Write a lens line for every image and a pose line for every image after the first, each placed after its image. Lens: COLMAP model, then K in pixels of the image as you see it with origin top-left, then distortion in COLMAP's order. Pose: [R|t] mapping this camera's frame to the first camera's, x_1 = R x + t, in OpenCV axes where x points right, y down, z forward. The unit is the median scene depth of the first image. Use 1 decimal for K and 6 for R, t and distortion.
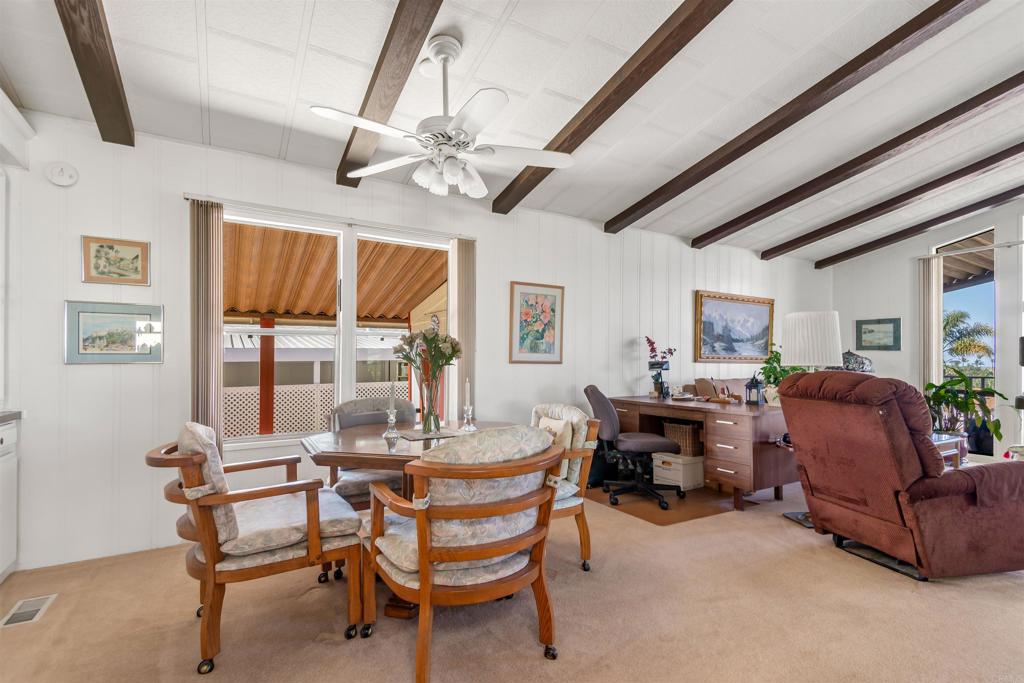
lens RADIAL K [[522.3, 0, 541.1], [0, 522.3, 359.9], [0, 0, 1]] dist [0.003841, 0.000620]
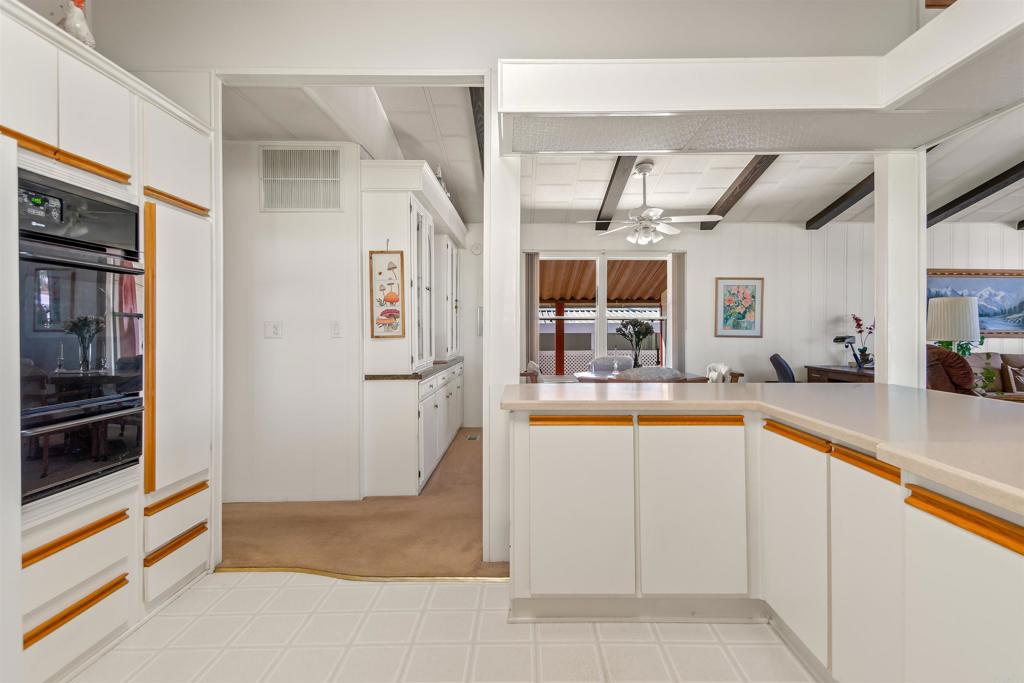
lens RADIAL K [[518.3, 0, 511.0], [0, 518.3, 329.6], [0, 0, 1]] dist [0.001382, 0.000169]
pose [[0.837241, 0.000129, -0.546835, 0.224911], [0.000422, 1.000000, 0.000882, -0.013838], [0.546834, -0.000969, 0.837240, -0.417969]]
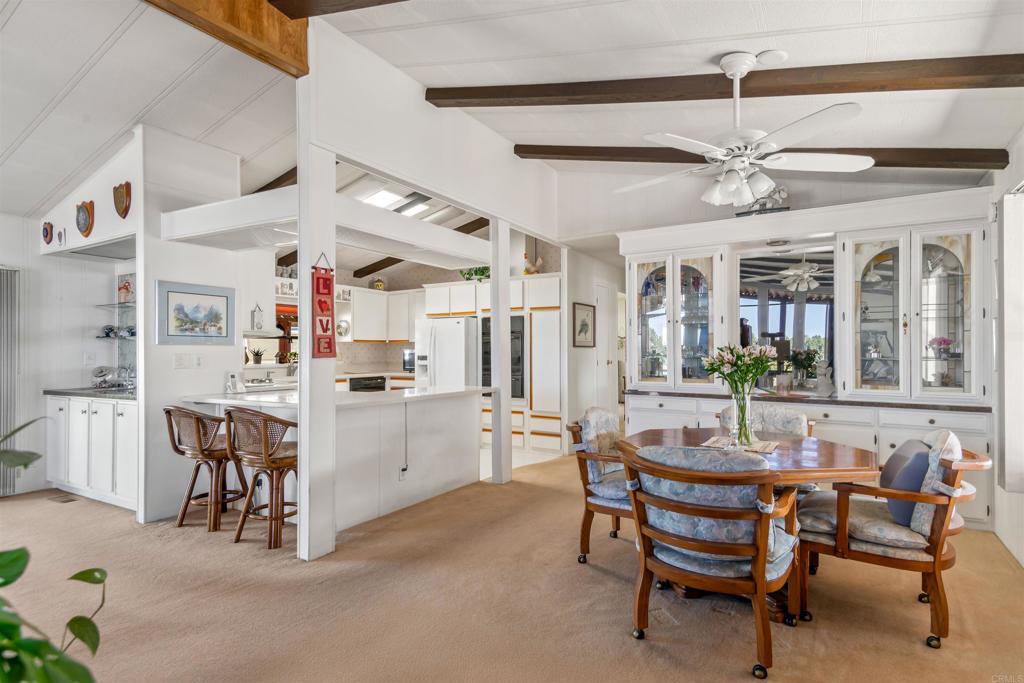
lens RADIAL K [[549.9, 0, 512.0], [0, 549.9, 341.5], [0, 0, 1]] dist [-0.000856, -0.000116]
pose [[-0.895121, 0.000281, -0.445823, 0.388148], [0.004212, 0.999960, -0.007827, -0.037441], [0.445803, -0.008884, -0.895087, 0.981552]]
